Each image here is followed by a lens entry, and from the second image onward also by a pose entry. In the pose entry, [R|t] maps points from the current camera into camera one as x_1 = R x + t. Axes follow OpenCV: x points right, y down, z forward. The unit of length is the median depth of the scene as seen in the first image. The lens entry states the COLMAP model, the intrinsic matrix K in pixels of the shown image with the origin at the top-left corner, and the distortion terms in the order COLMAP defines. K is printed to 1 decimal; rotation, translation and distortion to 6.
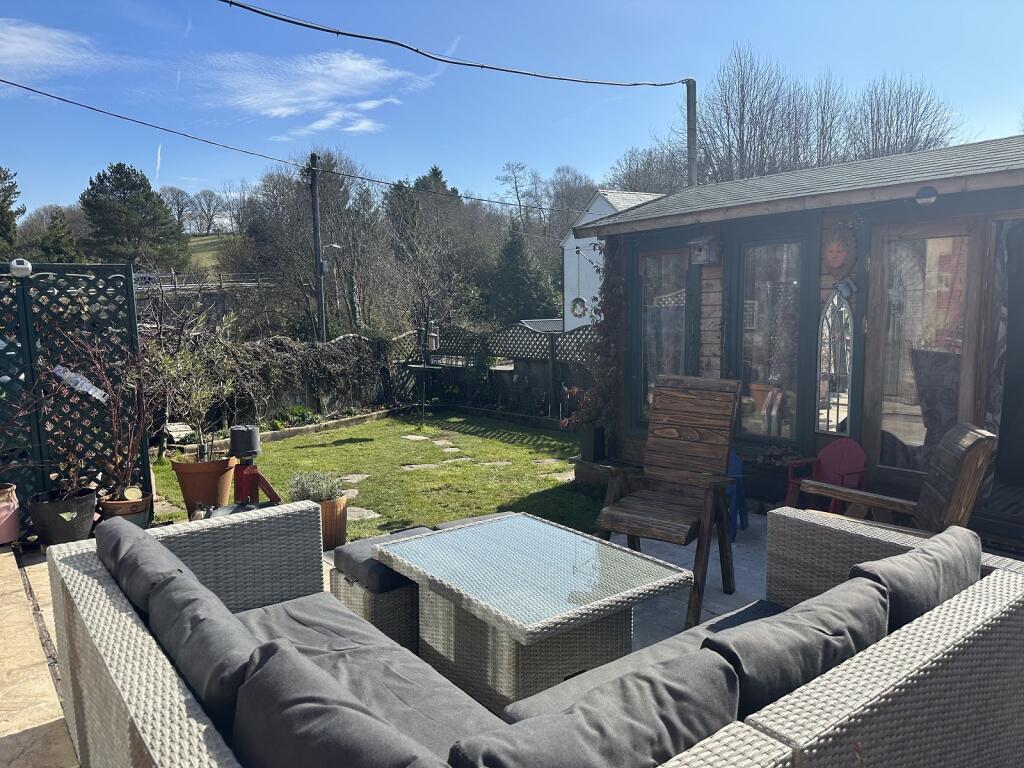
lens RADIAL K [[736.6, 0, 519.7], [0, 736.6, 395.7], [0, 0, 1]] dist [0.173610, -0.325156]
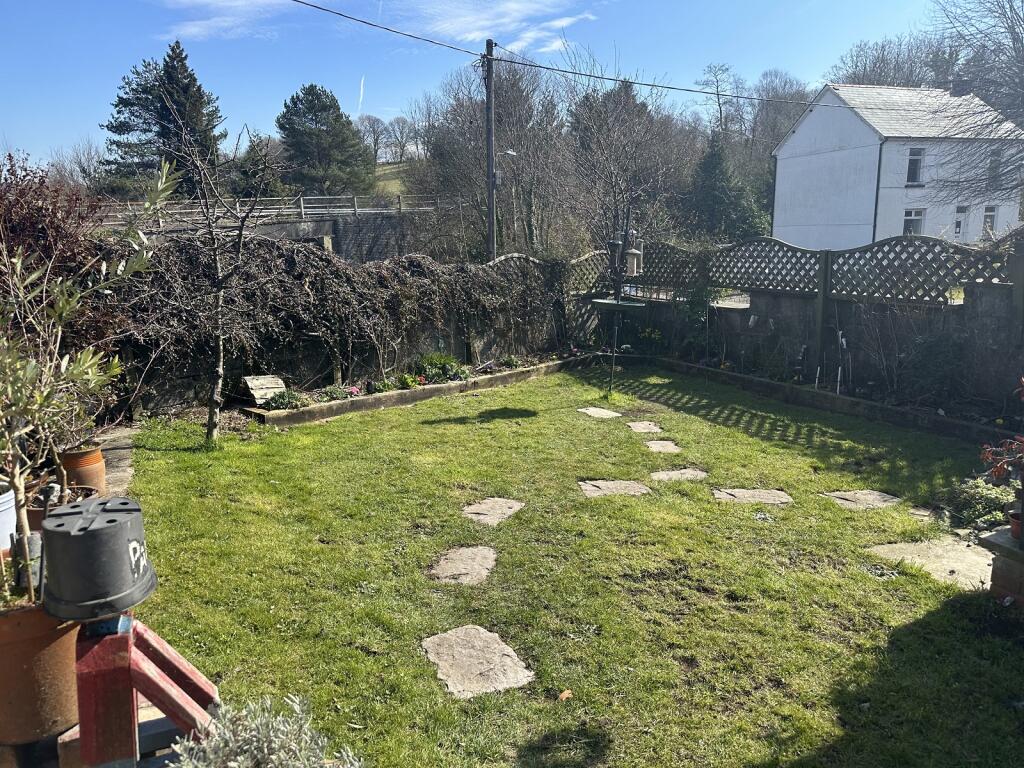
lens RADIAL K [[736.6, 0, 519.7], [0, 736.6, 395.7], [0, 0, 1]] dist [0.173610, -0.325156]
pose [[0.971978, 0.053583, -0.228884, -0.052686], [-0.031810, 0.994700, 0.097780, -0.016458], [0.232910, -0.087759, 0.968530, 0.302498]]
